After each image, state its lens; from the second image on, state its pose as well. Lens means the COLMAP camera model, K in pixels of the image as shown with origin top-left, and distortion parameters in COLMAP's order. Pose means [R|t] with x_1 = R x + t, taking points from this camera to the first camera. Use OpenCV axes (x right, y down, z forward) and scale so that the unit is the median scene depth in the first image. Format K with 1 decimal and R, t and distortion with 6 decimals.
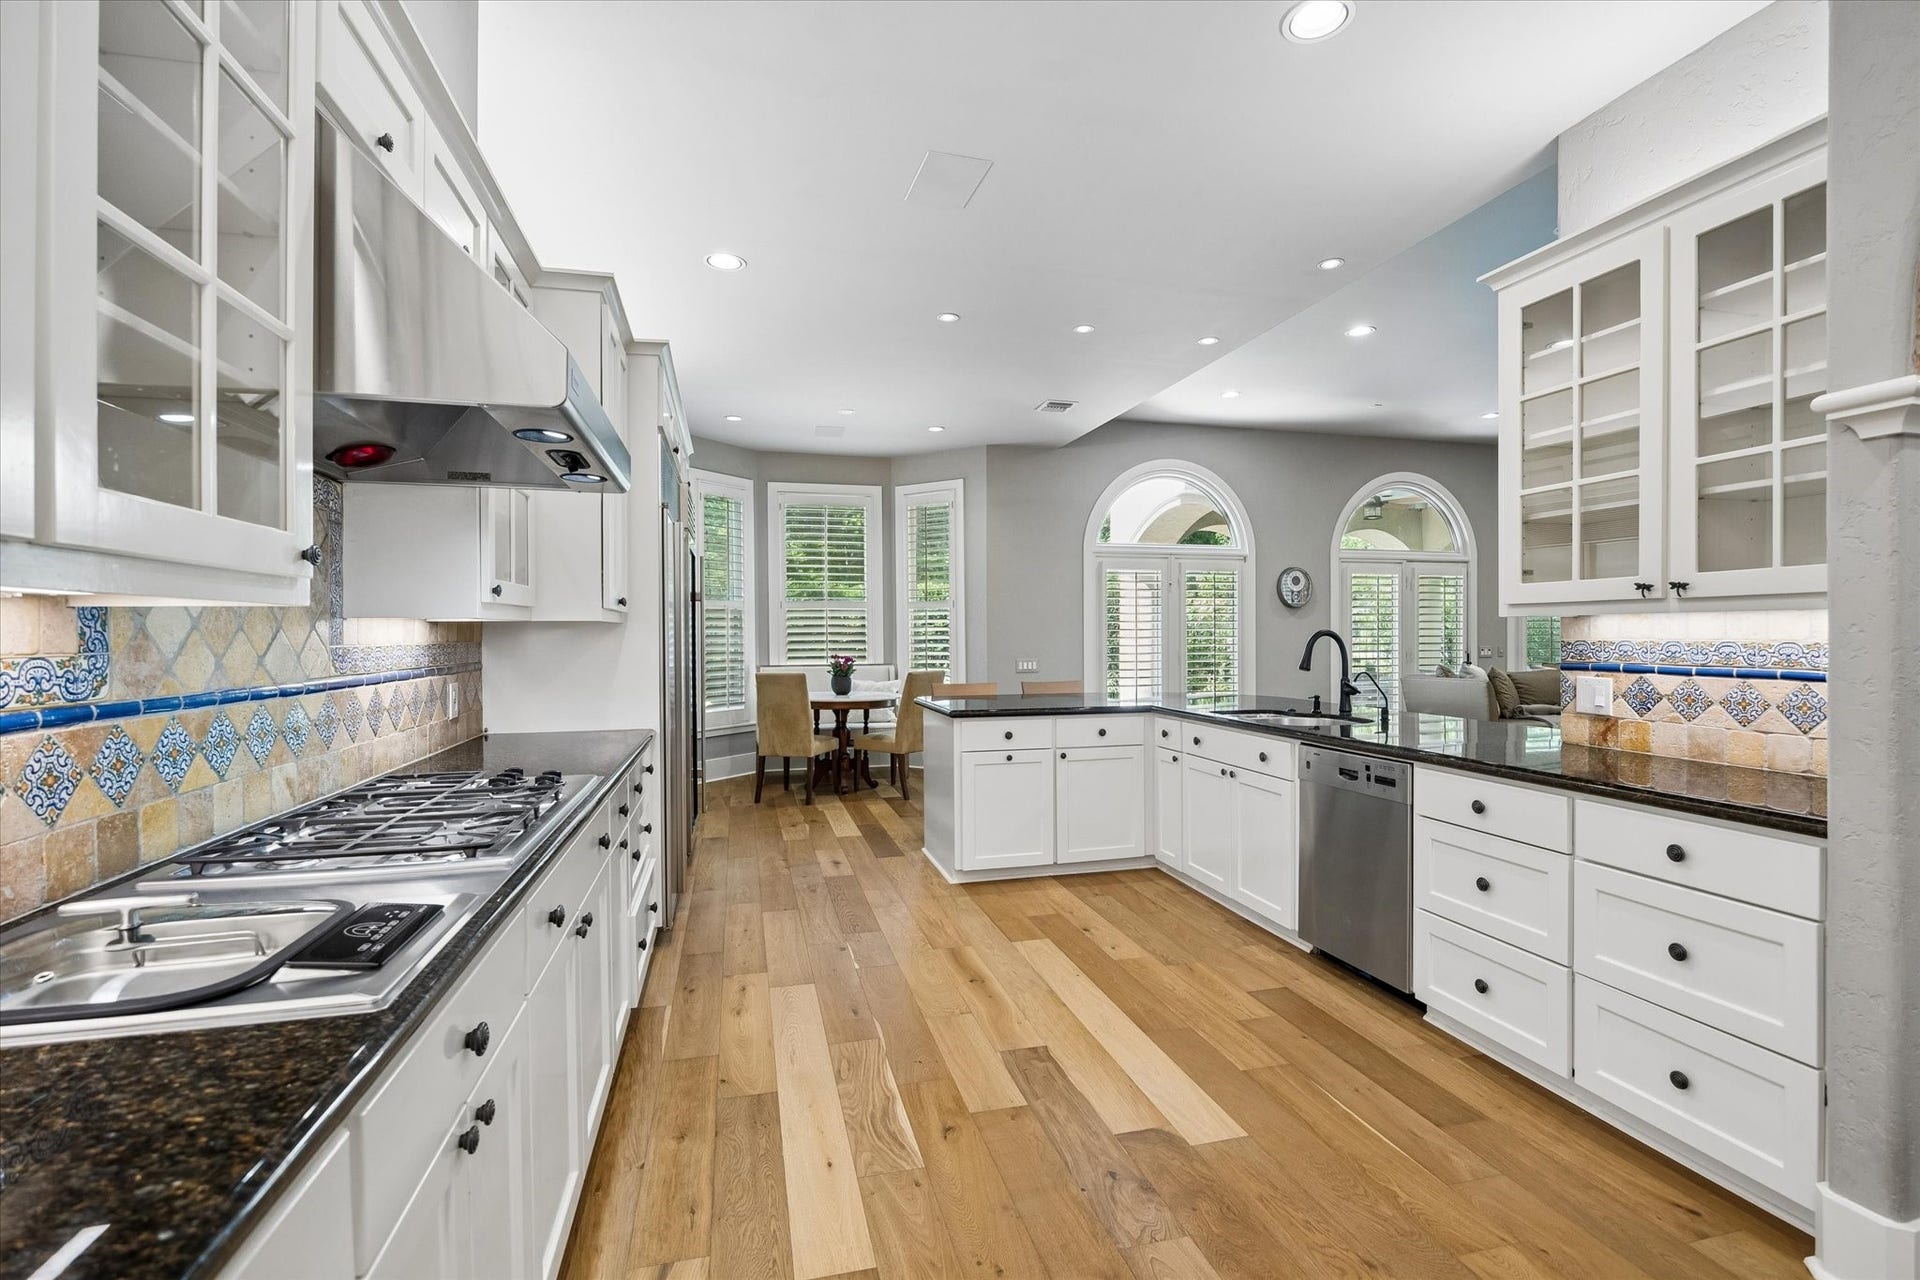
lens RADIAL K [[888.4, 0, 992.6], [0, 888.4, 639.2], [0, 0, 1]] dist [-0.001001, -0.001160]
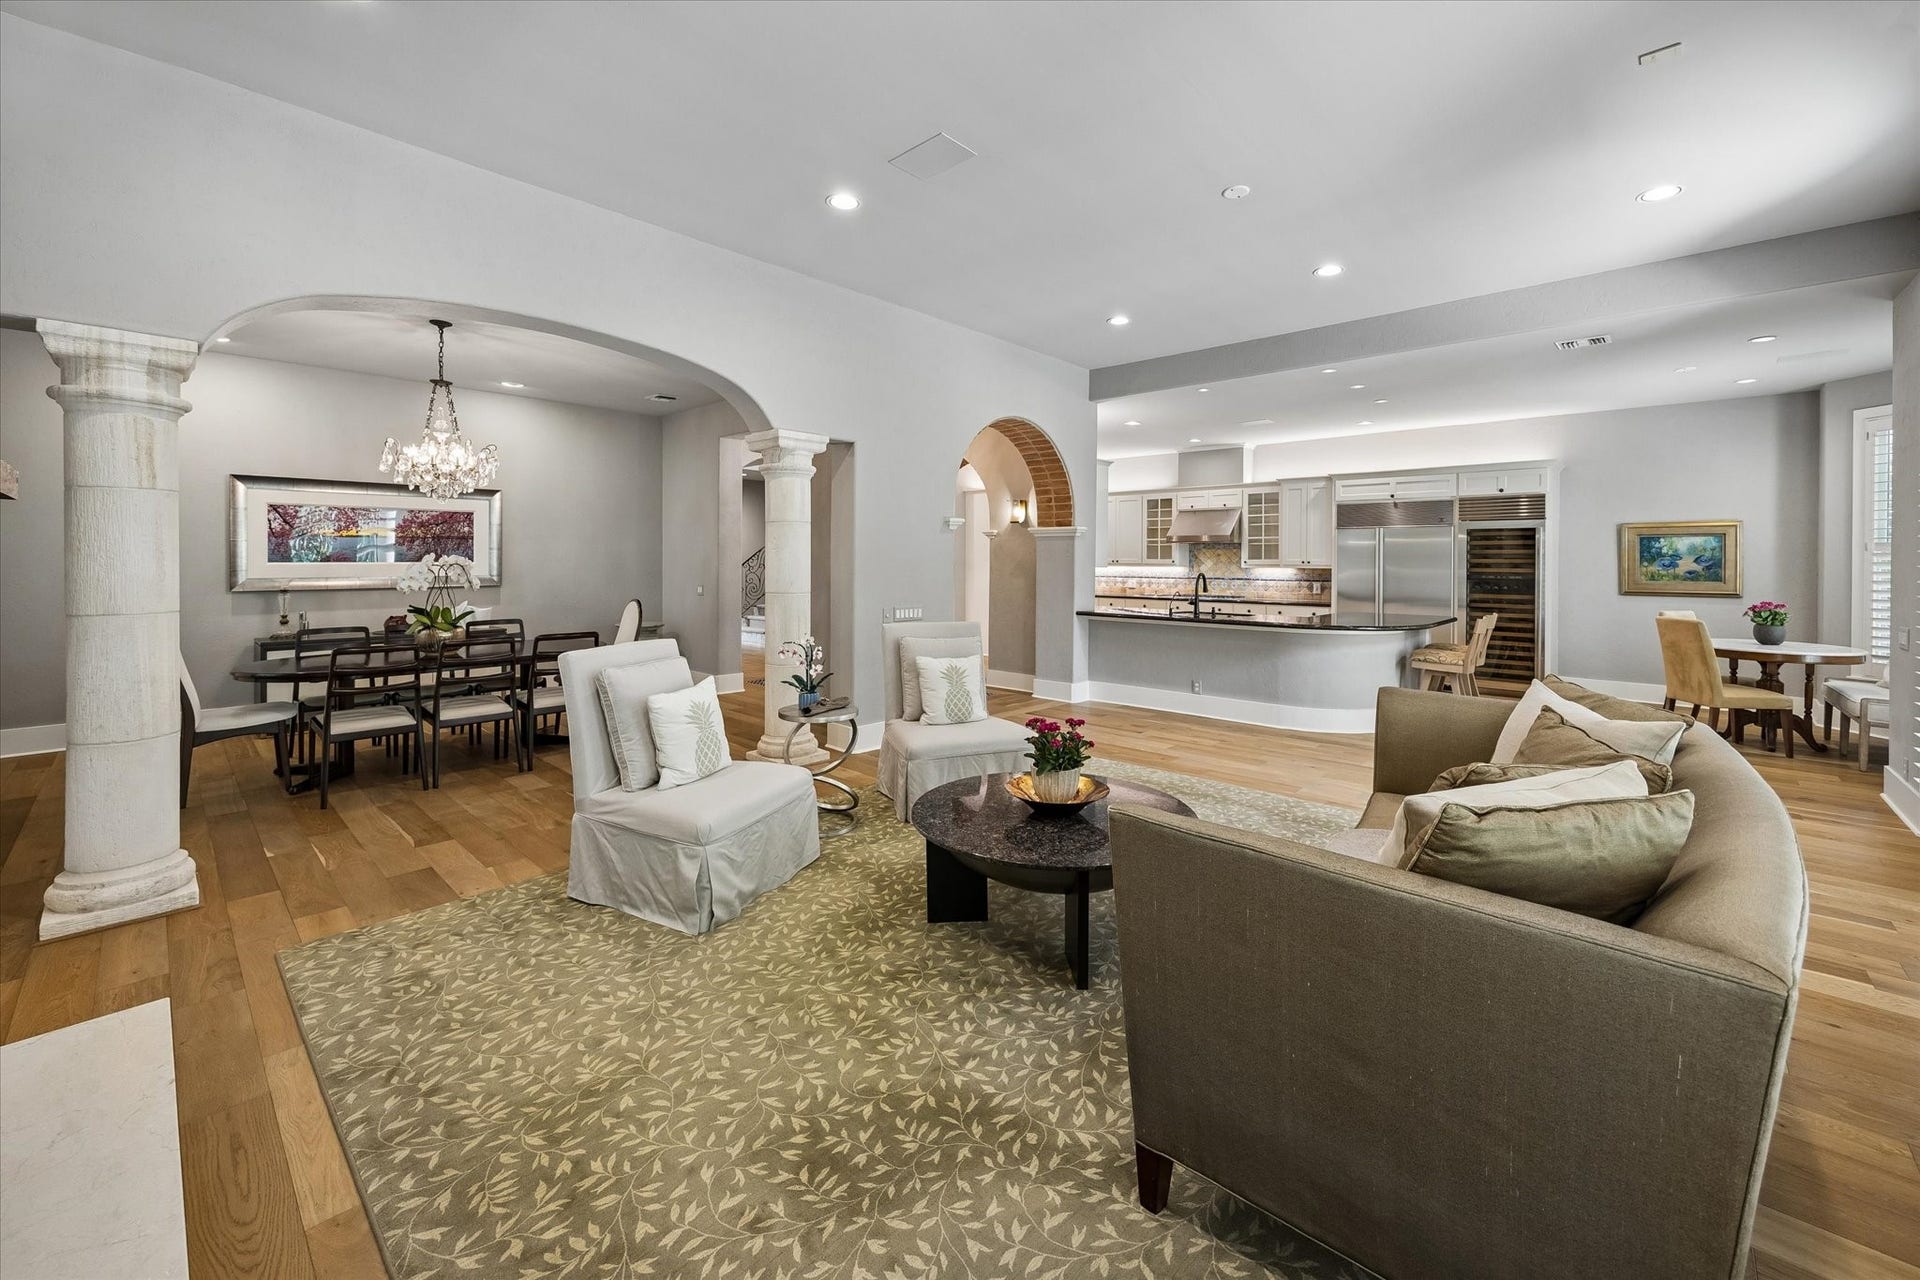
lens RADIAL K [[782.3, 0, 941.2], [0, 782.3, 570.3], [0, 0, 1]] dist [-0.013286, -0.001711]
pose [[-0.867971, 0.005701, -0.496582, 2.962012], [-0.006361, 0.999724, 0.022595, -0.092073], [0.496574, 0.022771, -0.867695, 3.758595]]
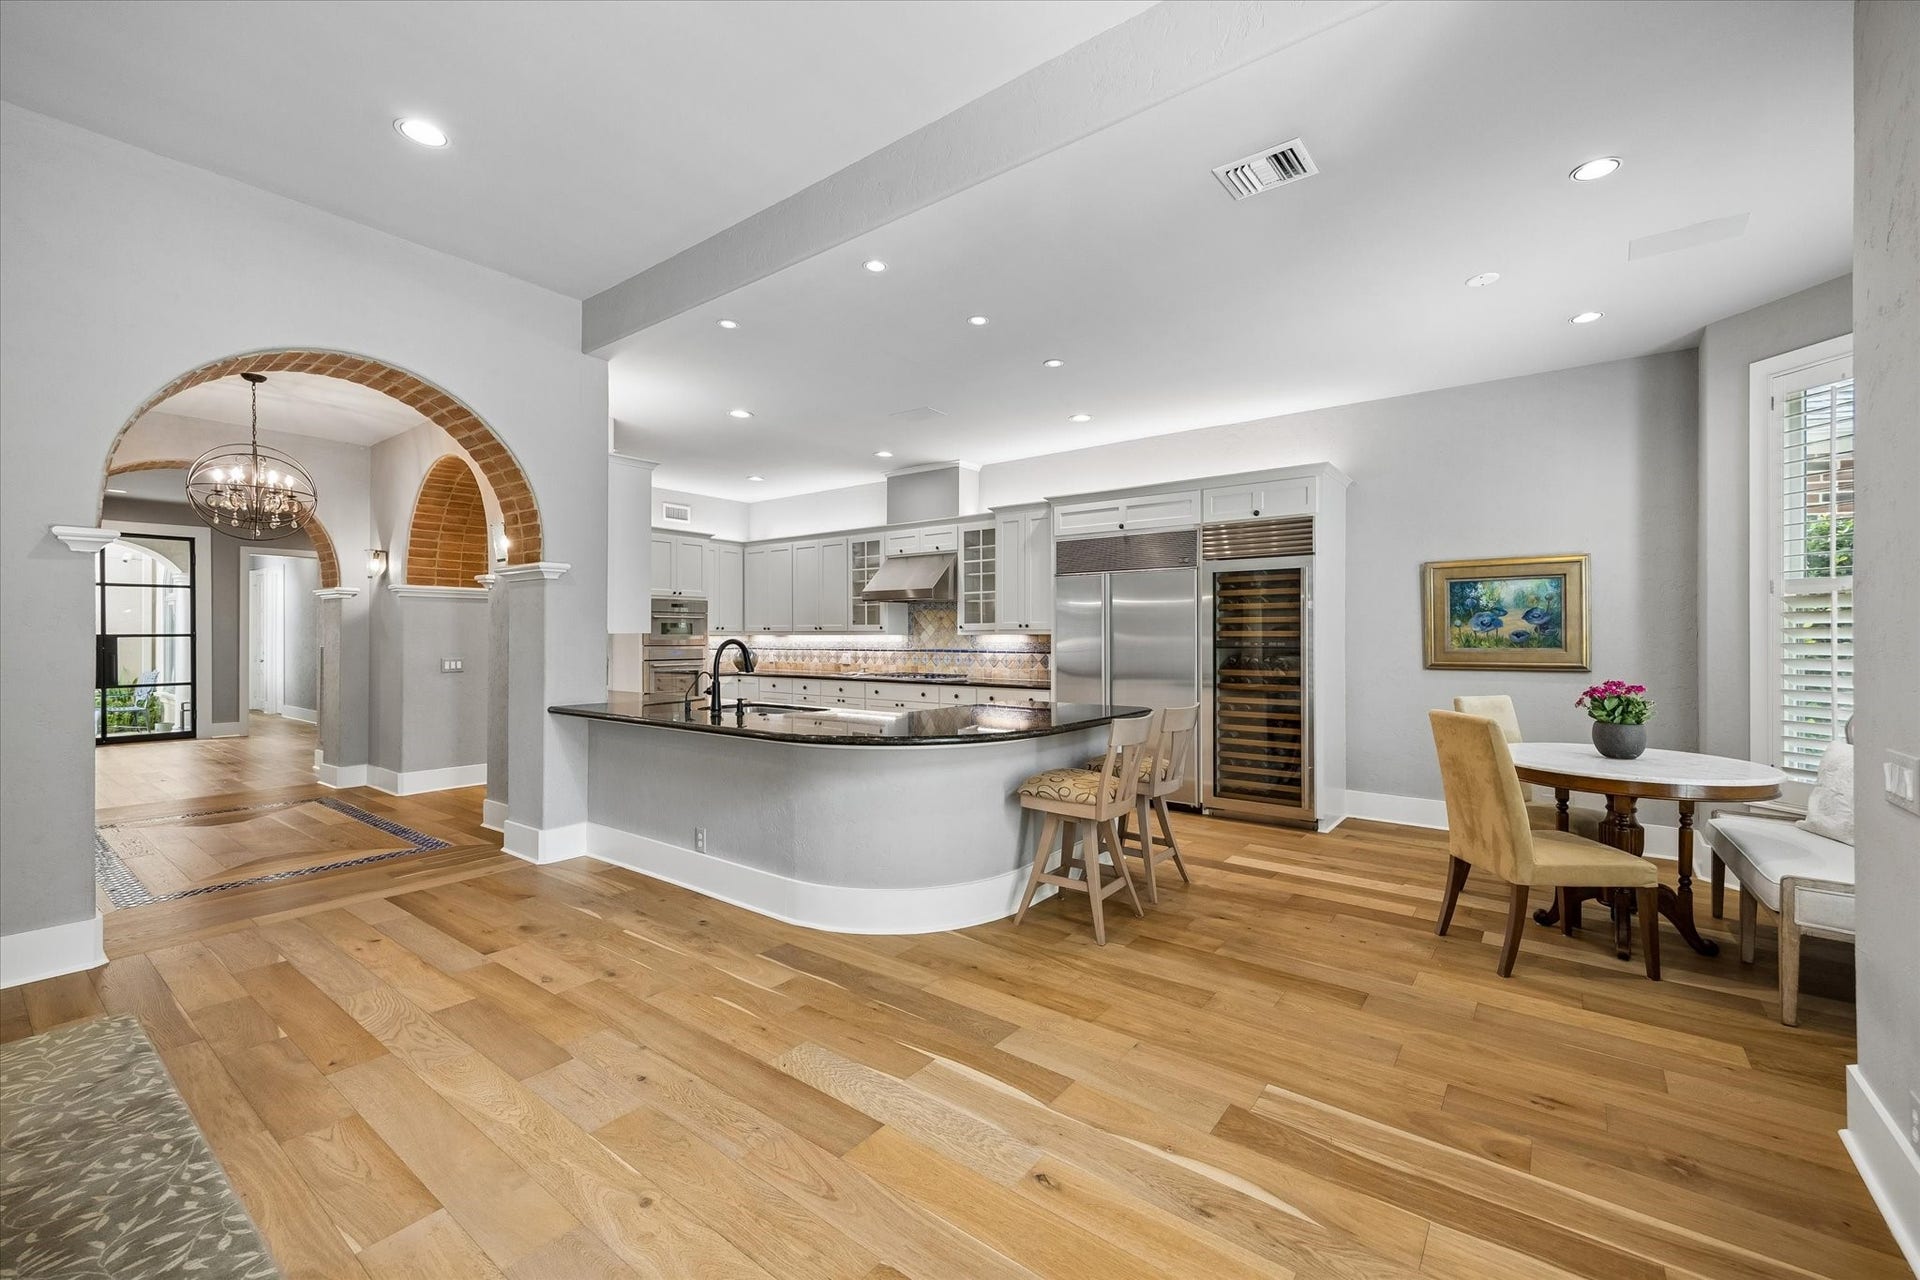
lens RADIAL K [[805.9, 0, 954.7], [0, 805.9, 639.9], [0, 0, 1]] dist [-0.016806, 0.000950]
pose [[-0.813796, 0.007128, -0.581107, 1.274567], [-0.001436, 0.999897, 0.014275, -0.047084], [0.581149, 0.012451, -0.813702, 3.419952]]
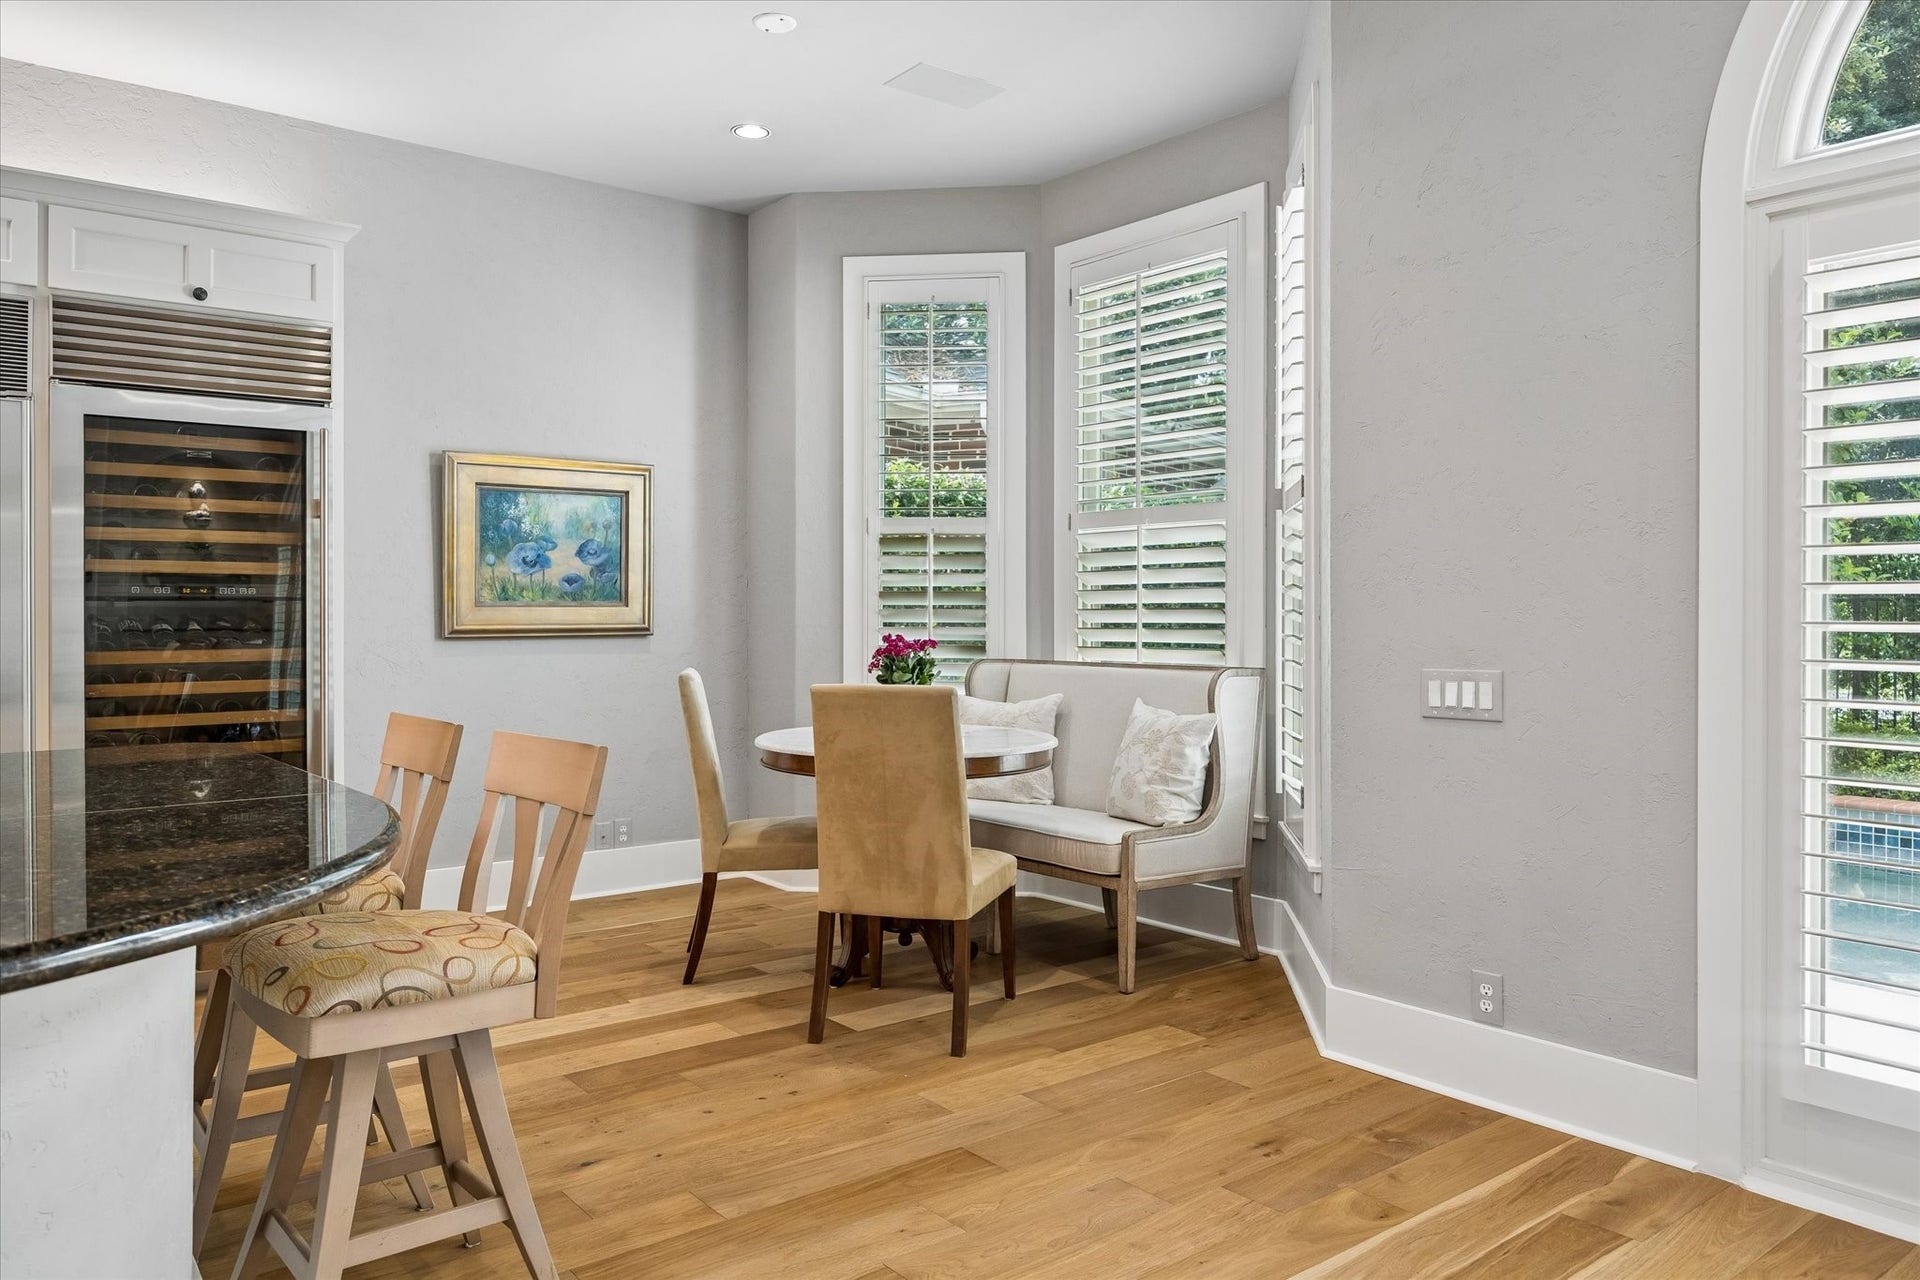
lens RADIAL K [[1343.1, 0, 953.3], [0, 1343.1, 623.4], [0, 0, 1]] dist [-0.011606, -0.006457]
pose [[0.406024, 0.007294, -0.913833, 1.175325], [-0.007508, 0.999961, 0.004646, 0.022059], [0.913832, 0.004974, 0.406063, 2.270977]]
